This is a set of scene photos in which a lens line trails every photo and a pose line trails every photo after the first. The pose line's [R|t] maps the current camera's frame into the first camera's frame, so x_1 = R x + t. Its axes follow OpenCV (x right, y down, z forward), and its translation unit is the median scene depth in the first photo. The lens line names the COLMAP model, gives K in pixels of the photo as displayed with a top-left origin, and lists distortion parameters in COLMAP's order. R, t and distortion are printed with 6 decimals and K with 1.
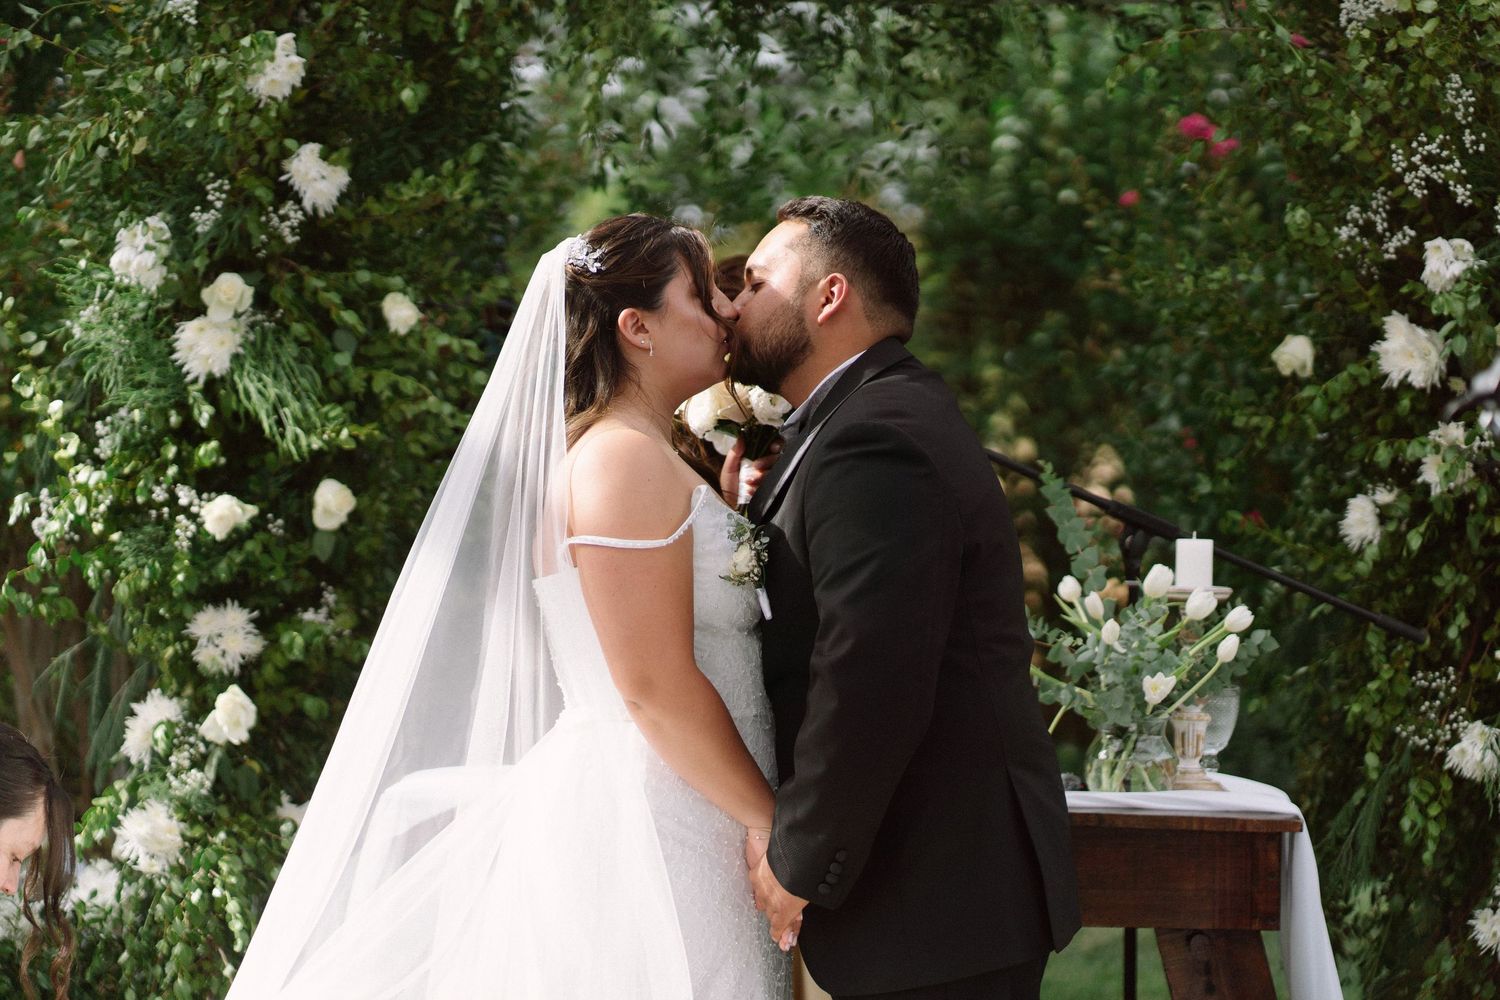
lens RADIAL K [[3611.6, 0, 792.2], [0, 3611.6, 544.1], [0, 0, 1]] dist [0.043547, -0.093863]
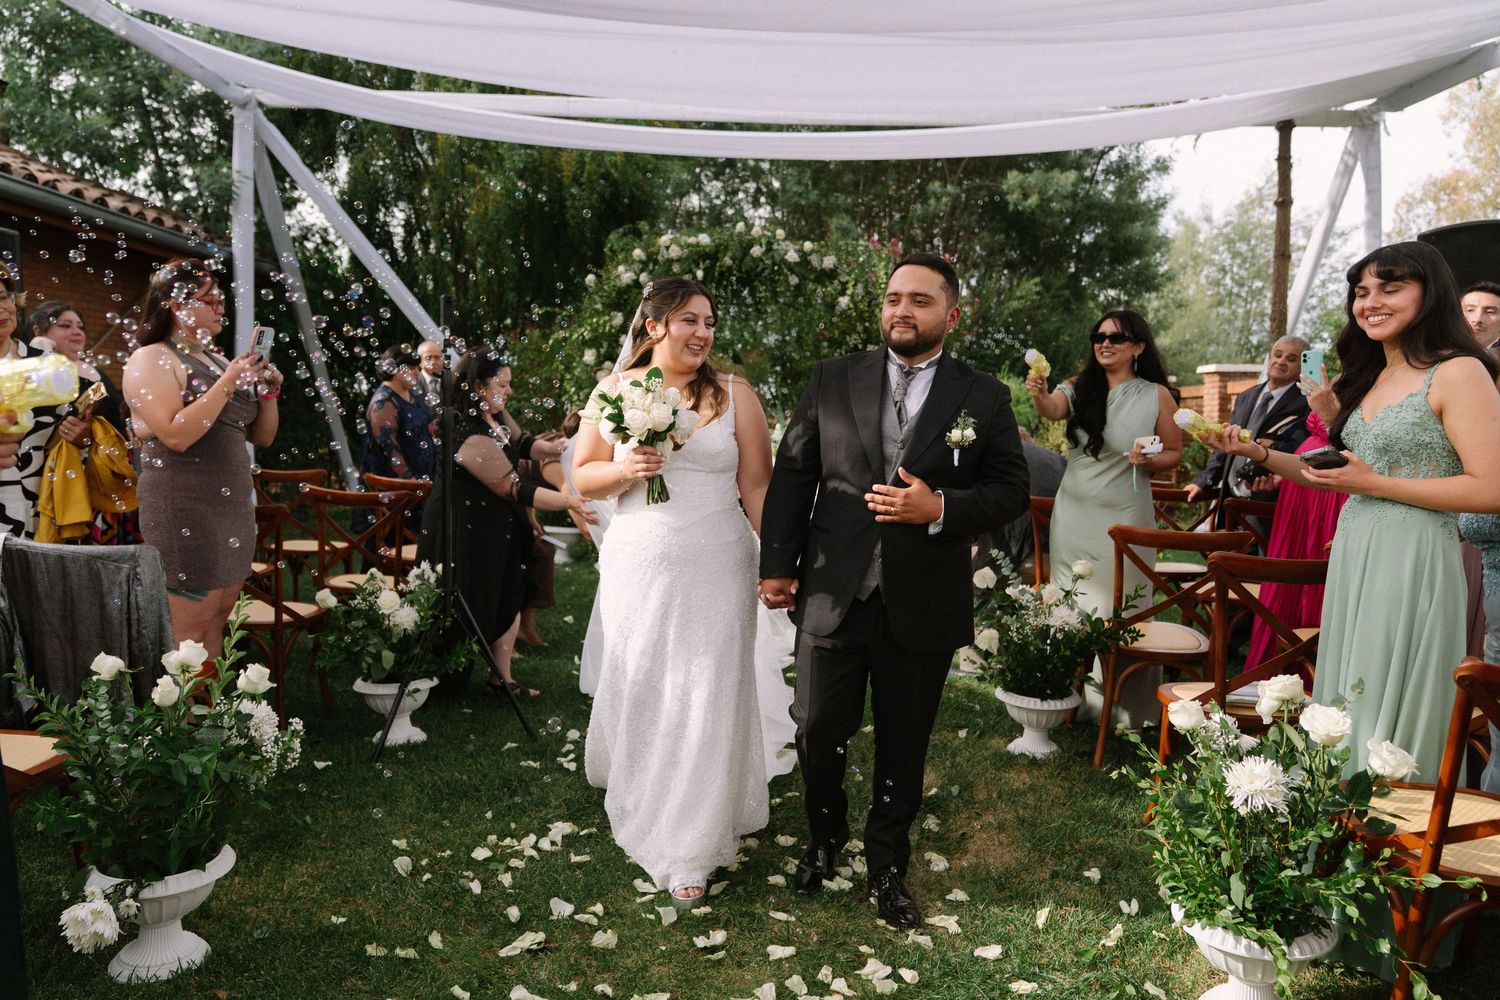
lens RADIAL K [[1030.9, 0, 745.9], [0, 1030.9, 491.4], [0, 0, 1]] dist [-0.008661, 0.000135]
pose [[0.999863, 0.008819, -0.013992, 0.052694], [-0.008255, 0.999170, 0.039881, 0.044090], [0.014332, -0.039760, 0.999106, -0.402126]]
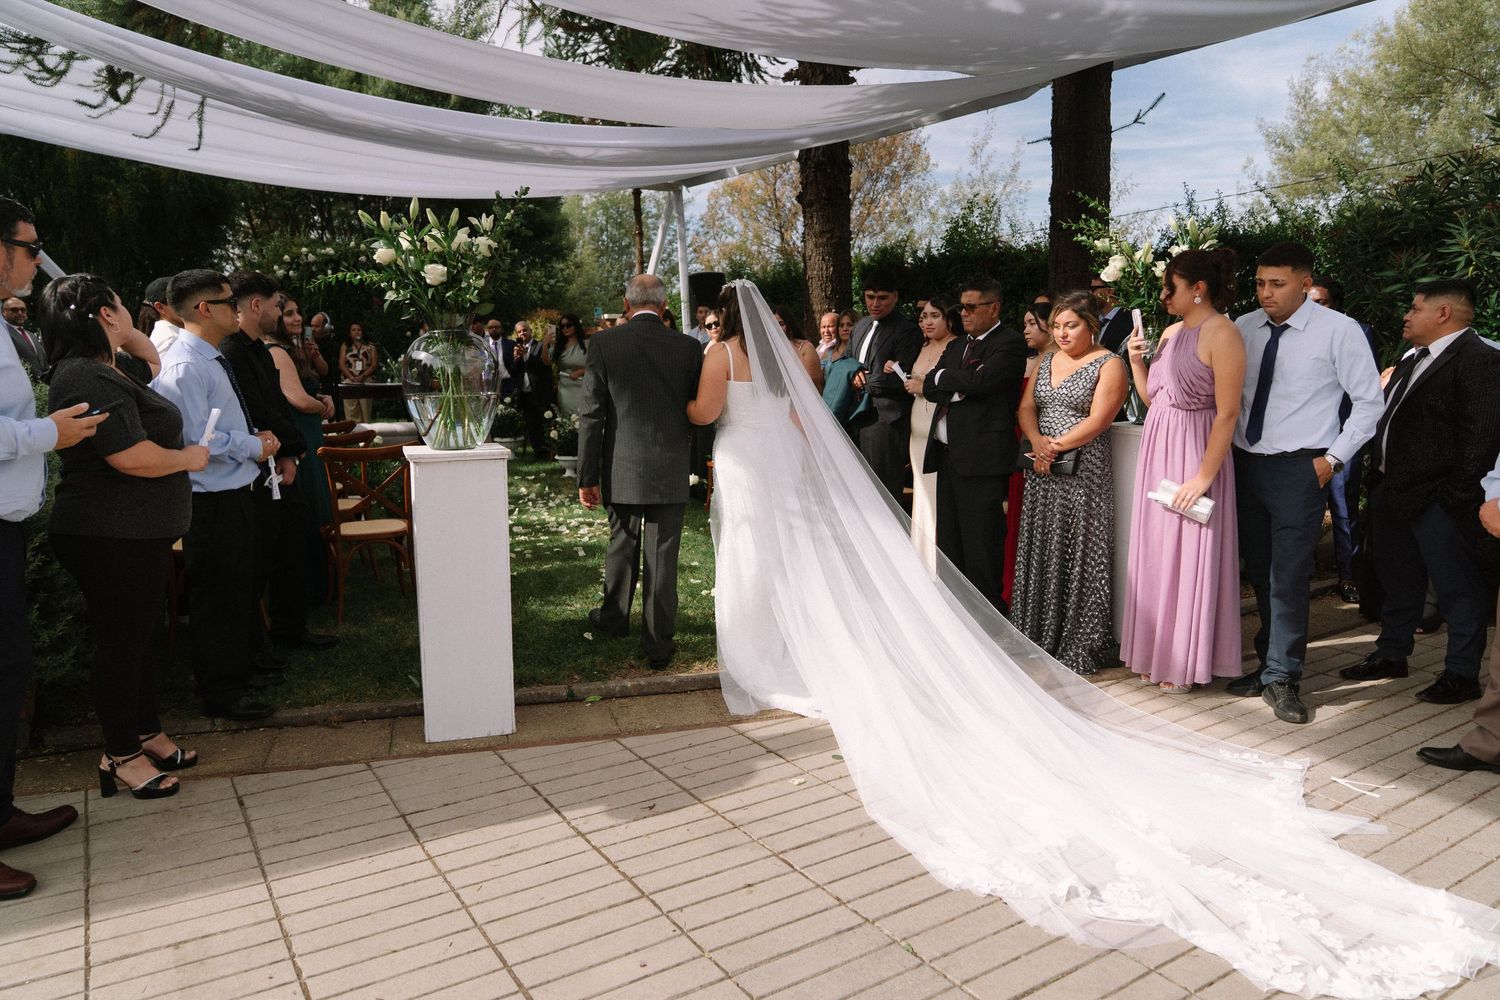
lens RADIAL K [[1030.9, 0, 745.9], [0, 1030.9, 491.4], [0, 0, 1]] dist [-0.008661, 0.000135]
pose [[0.849982, -0.088864, 0.519263, -0.481073], [0.033186, 0.992745, 0.115572, 0.062316], [-0.525766, -0.081002, 0.846764, -1.506021]]
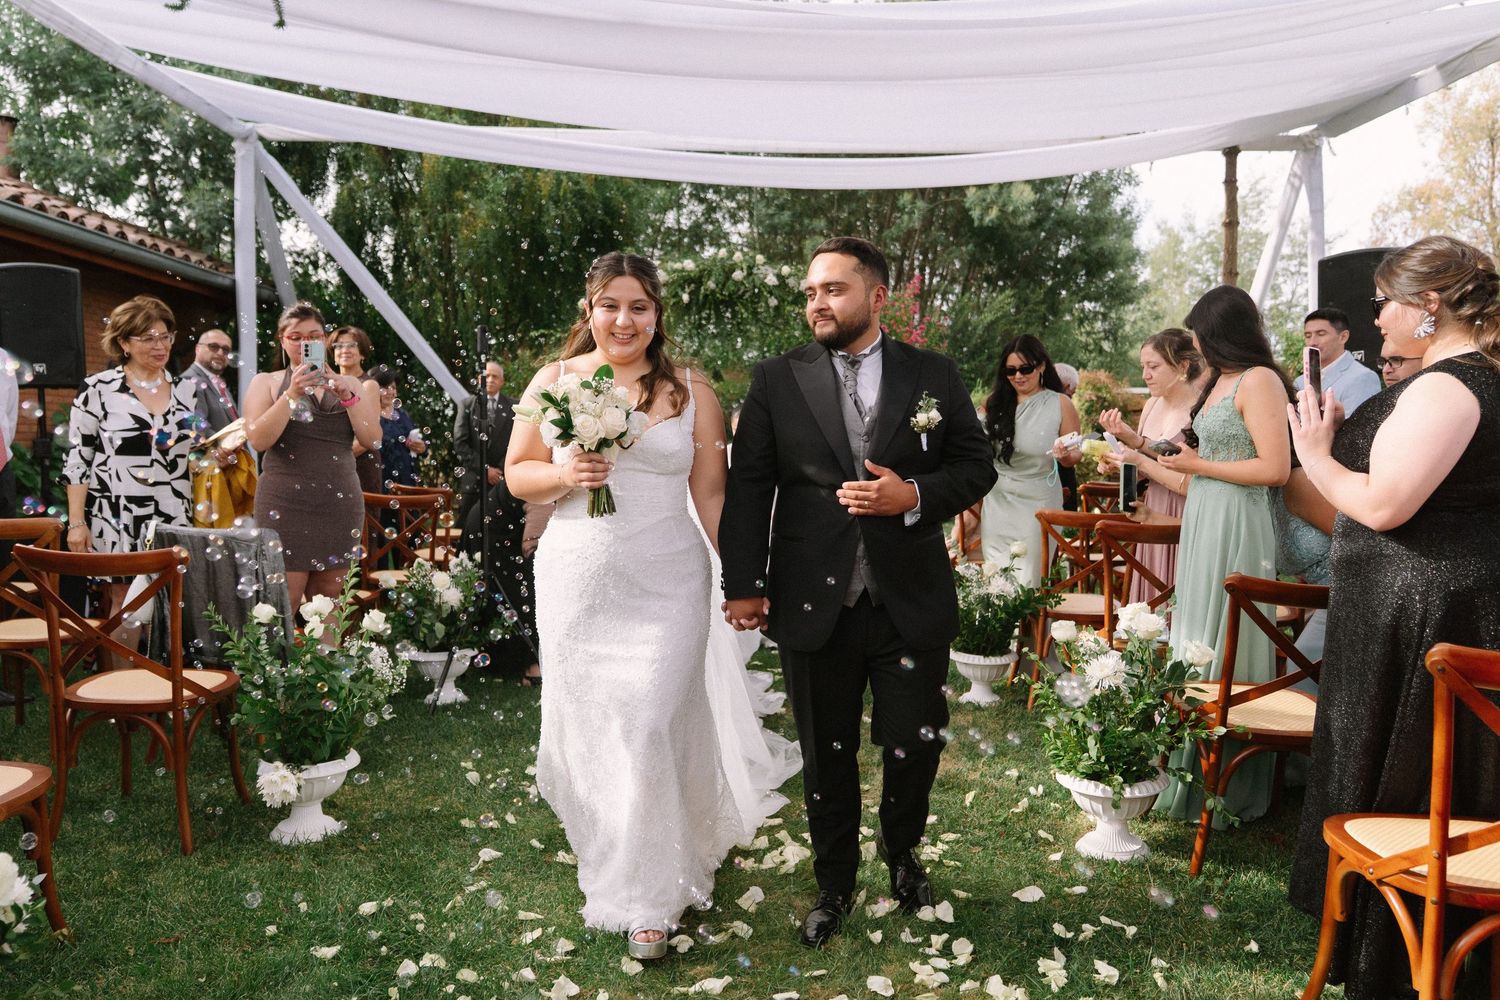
lens RADIAL K [[1089.6, 0, 750.0], [0, 1089.6, 500.0], [0, 0, 1]] dist [-0.005100, 0.000995]
pose [[0.999948, -0.005439, 0.008673, 0.046645], [0.005206, 0.999632, 0.026622, 0.058711], [-0.008815, -0.026575, 0.999608, -0.584980]]
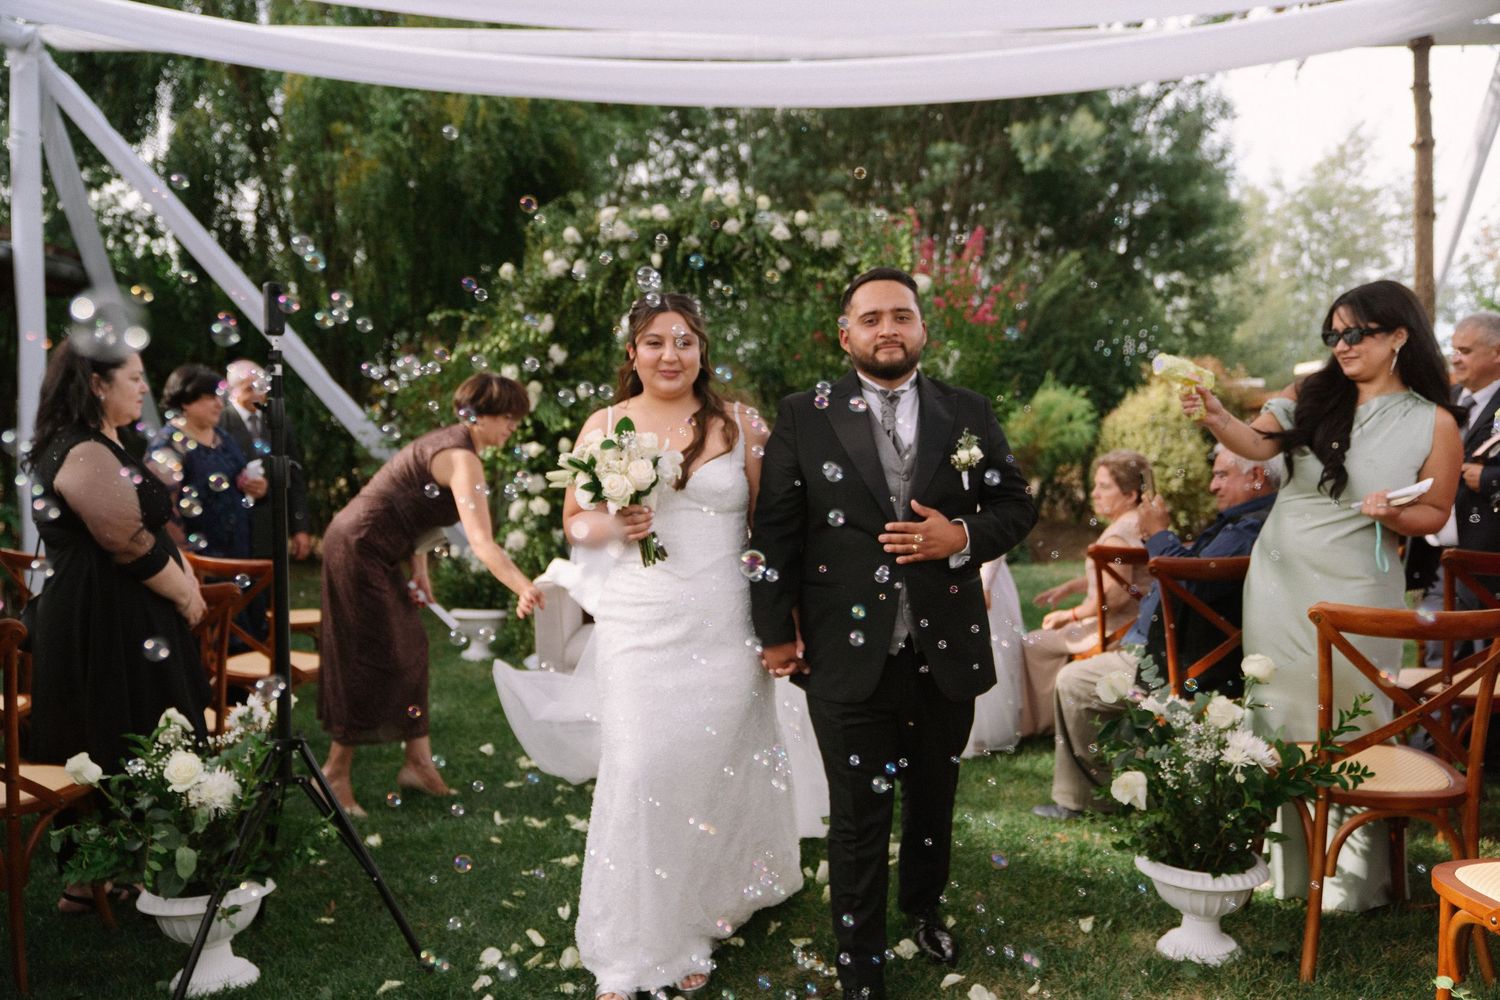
lens RADIAL K [[1266.9, 0, 759.3], [0, 1266.9, 500.7], [0, 0, 1]] dist [0.017803, 0.006806]
pose [[0.999424, -0.025912, 0.021932, 0.037242], [0.025683, 0.999614, 0.010639, 0.035638], [-0.022199, -0.010070, 0.999703, -0.265593]]
